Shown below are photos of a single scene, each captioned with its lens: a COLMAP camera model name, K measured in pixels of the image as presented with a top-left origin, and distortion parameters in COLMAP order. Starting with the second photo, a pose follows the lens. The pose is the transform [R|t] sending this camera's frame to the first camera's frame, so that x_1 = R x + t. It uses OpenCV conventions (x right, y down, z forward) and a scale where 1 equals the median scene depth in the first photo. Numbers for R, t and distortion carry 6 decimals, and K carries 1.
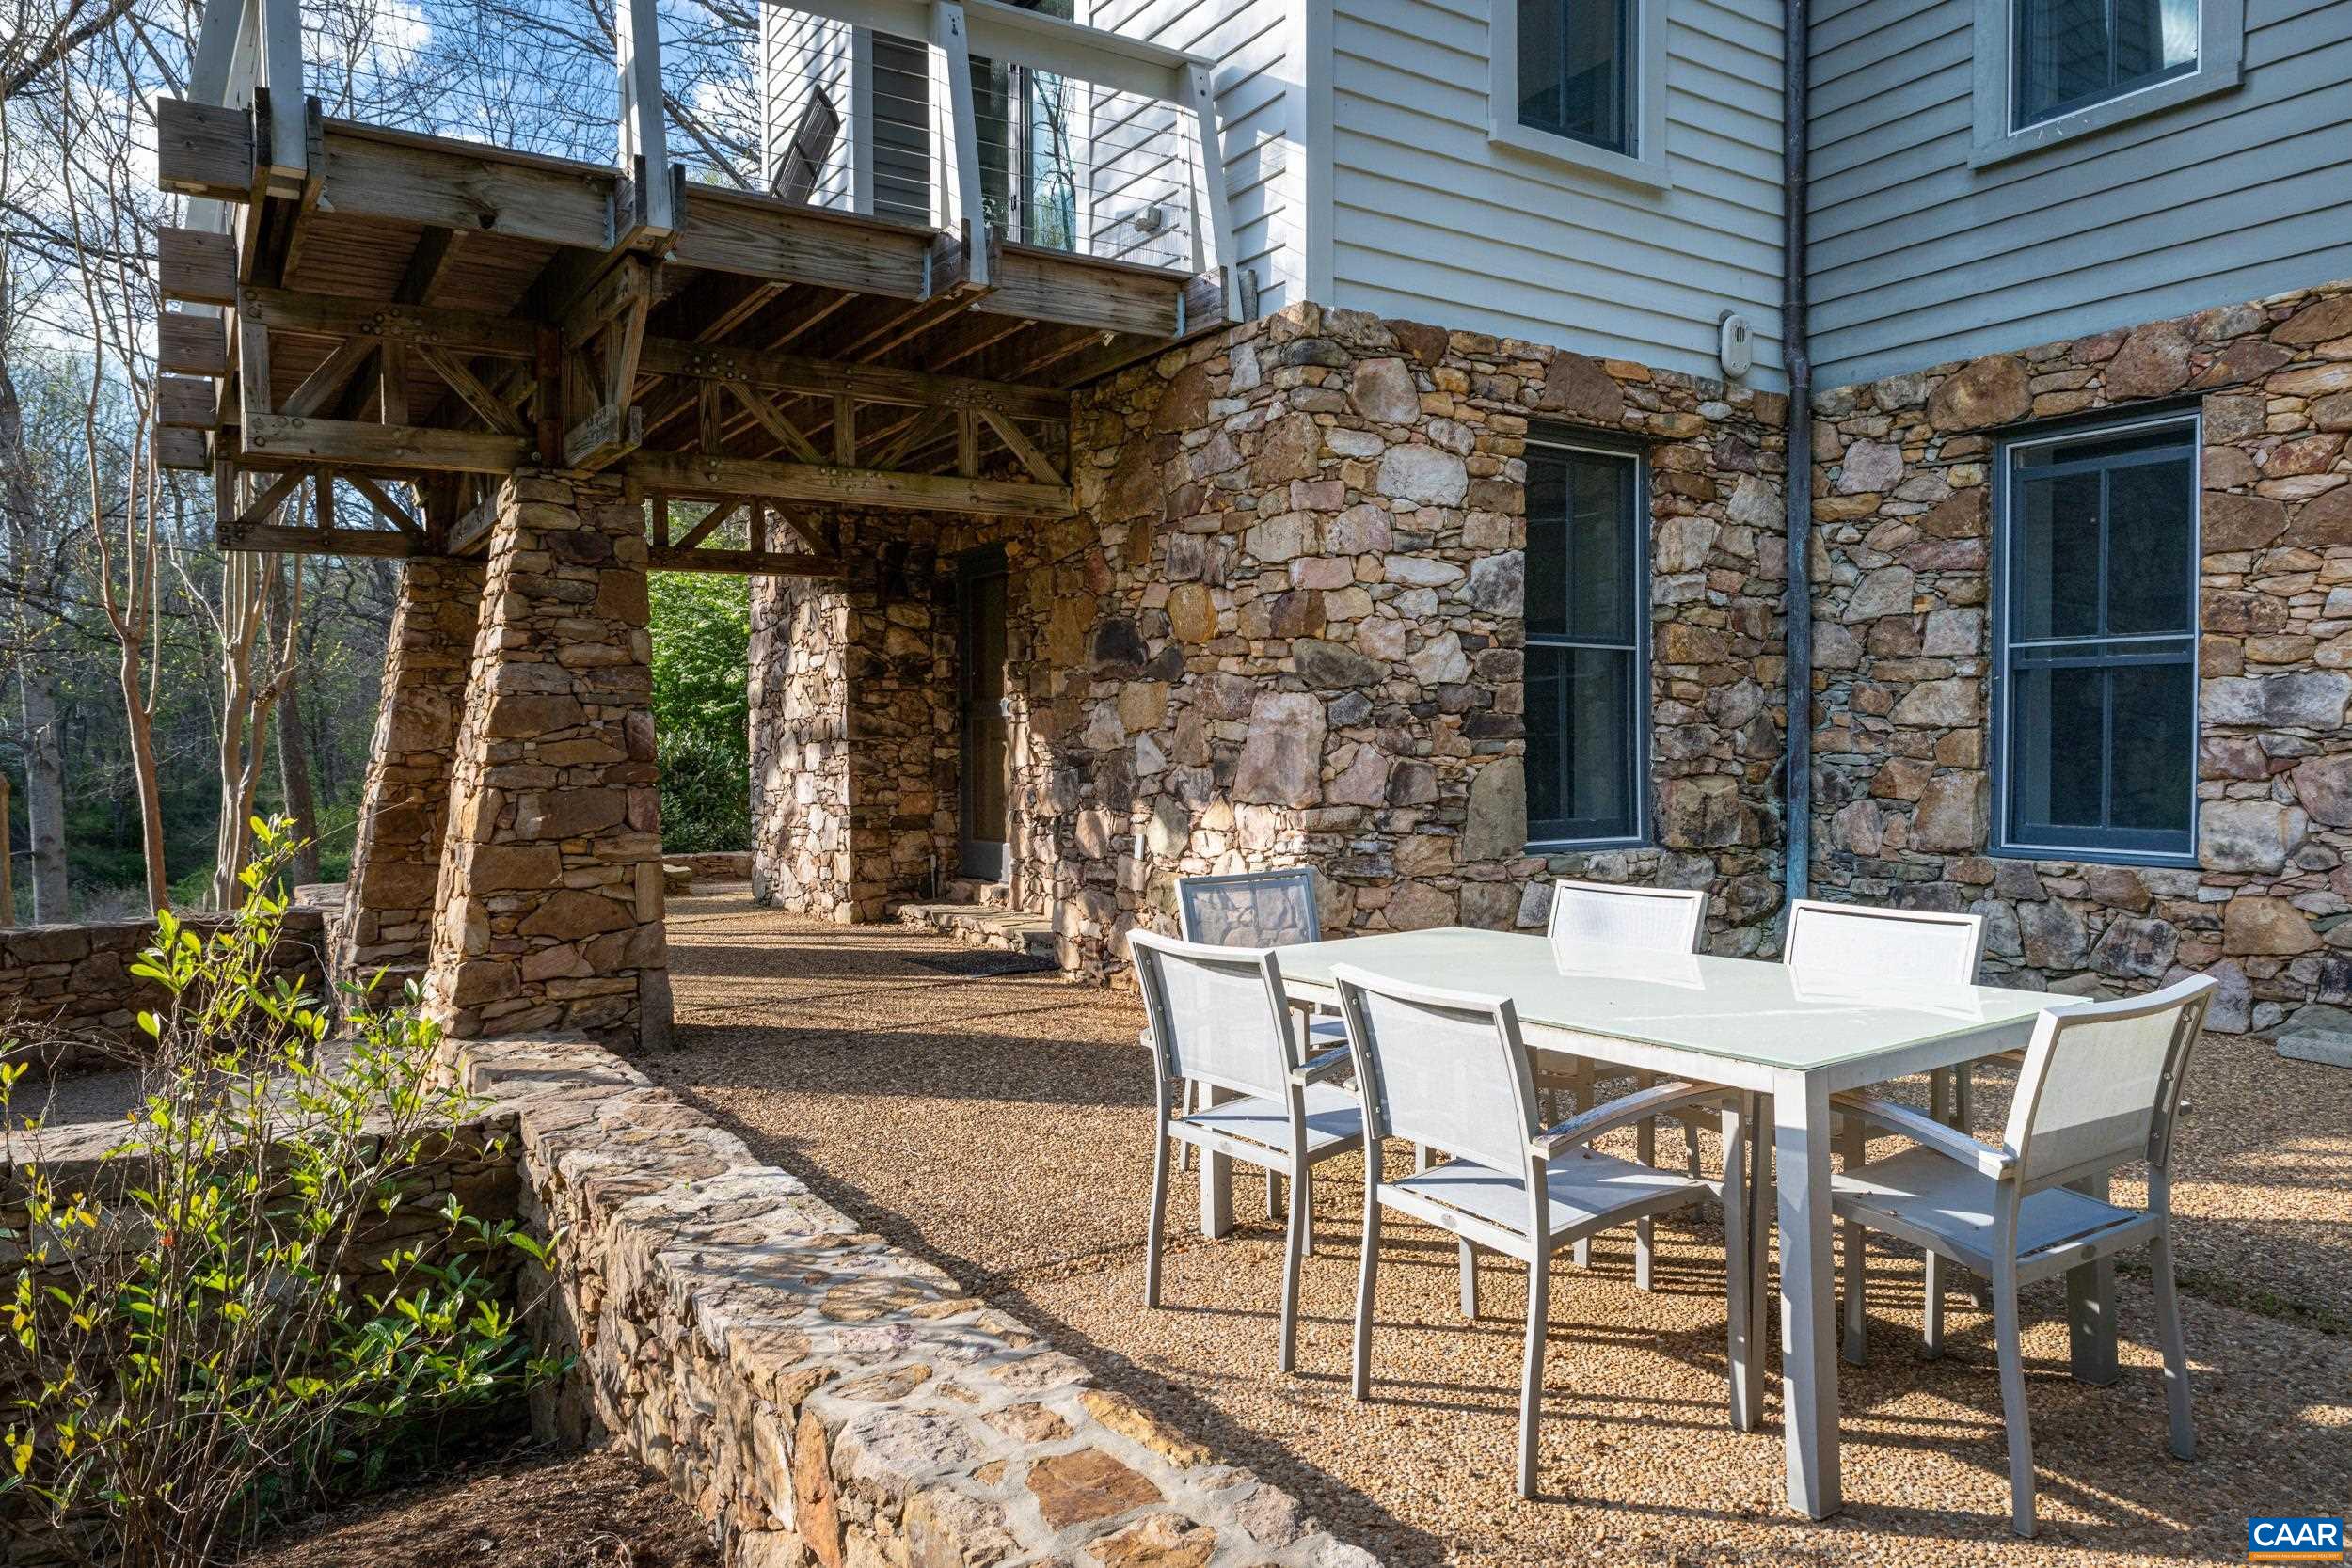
lens RADIAL K [[1592.6, 0, 1175.8], [0, 1592.6, 777.8], [0, 0, 1]] dist [-0.001738, -0.000235]
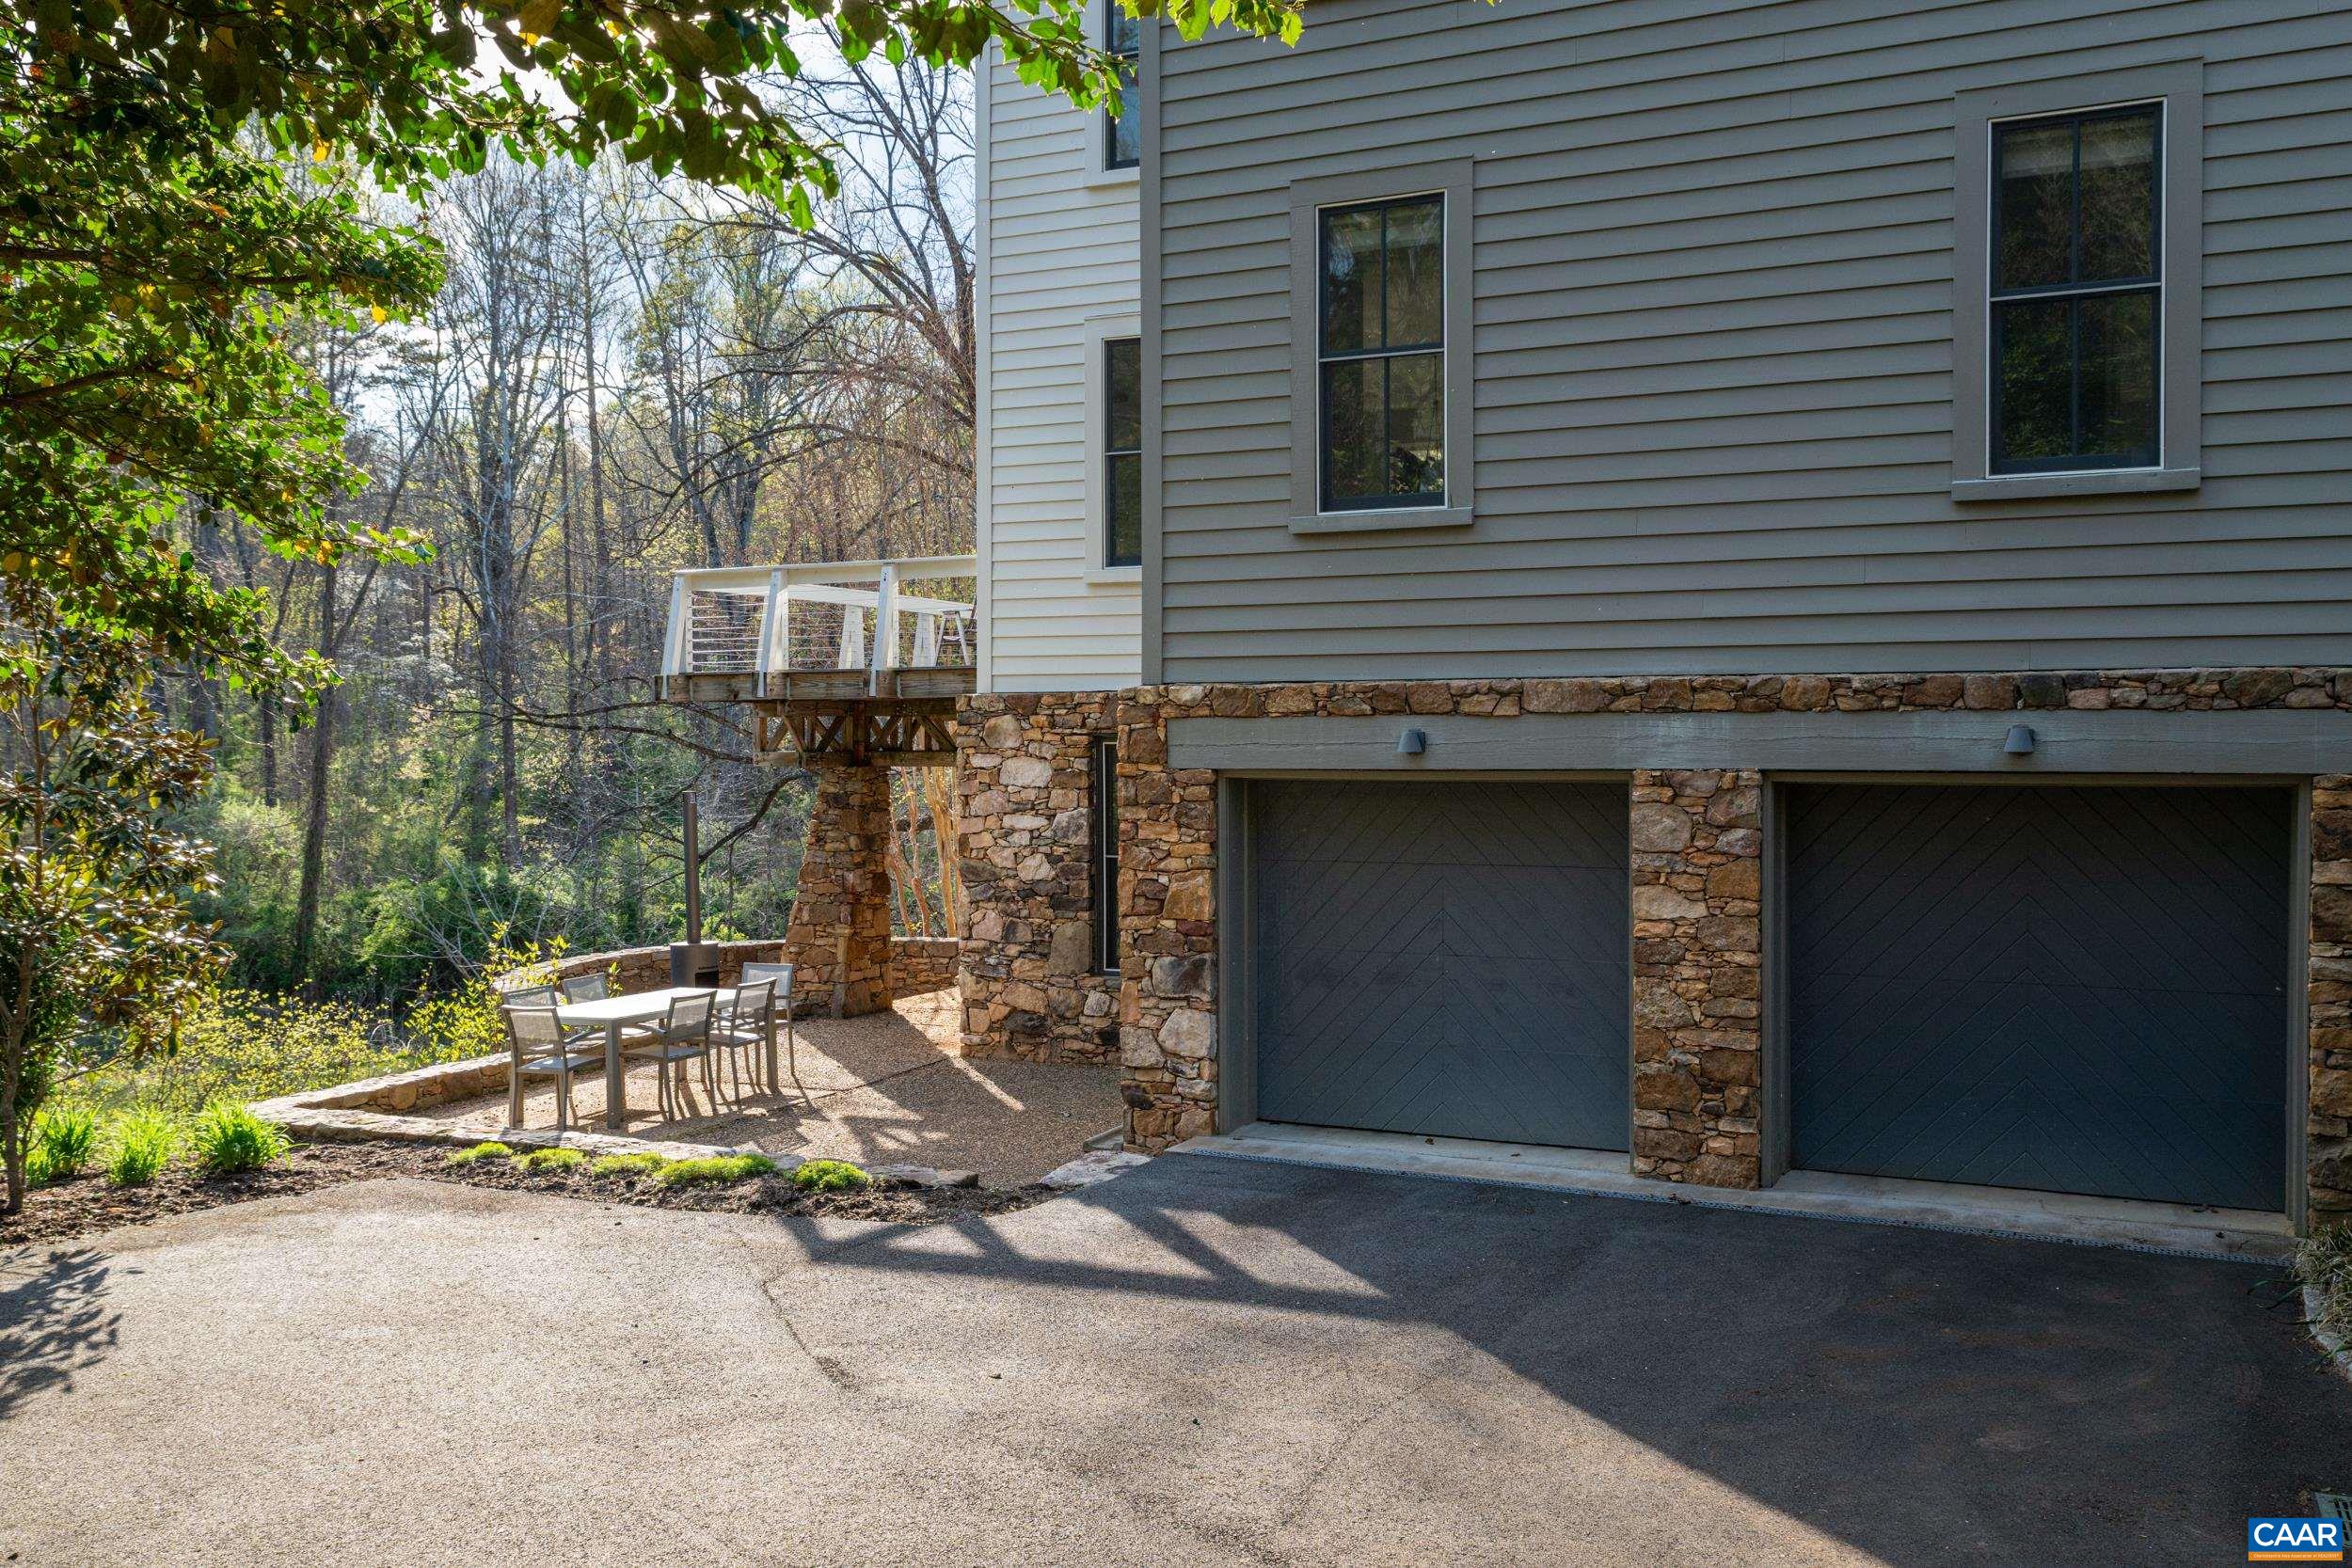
lens RADIAL K [[2115.0, 0, 1174.2], [0, 2115.0, 782.2], [0, 0, 1]] dist [-0.002119, -0.000297]
pose [[0.515252, 0.025171, -0.856669, 2.442596], [-0.013858, 0.999683, 0.021039, -0.234334], [0.856927, 0.001031, 0.515437, -0.165891]]
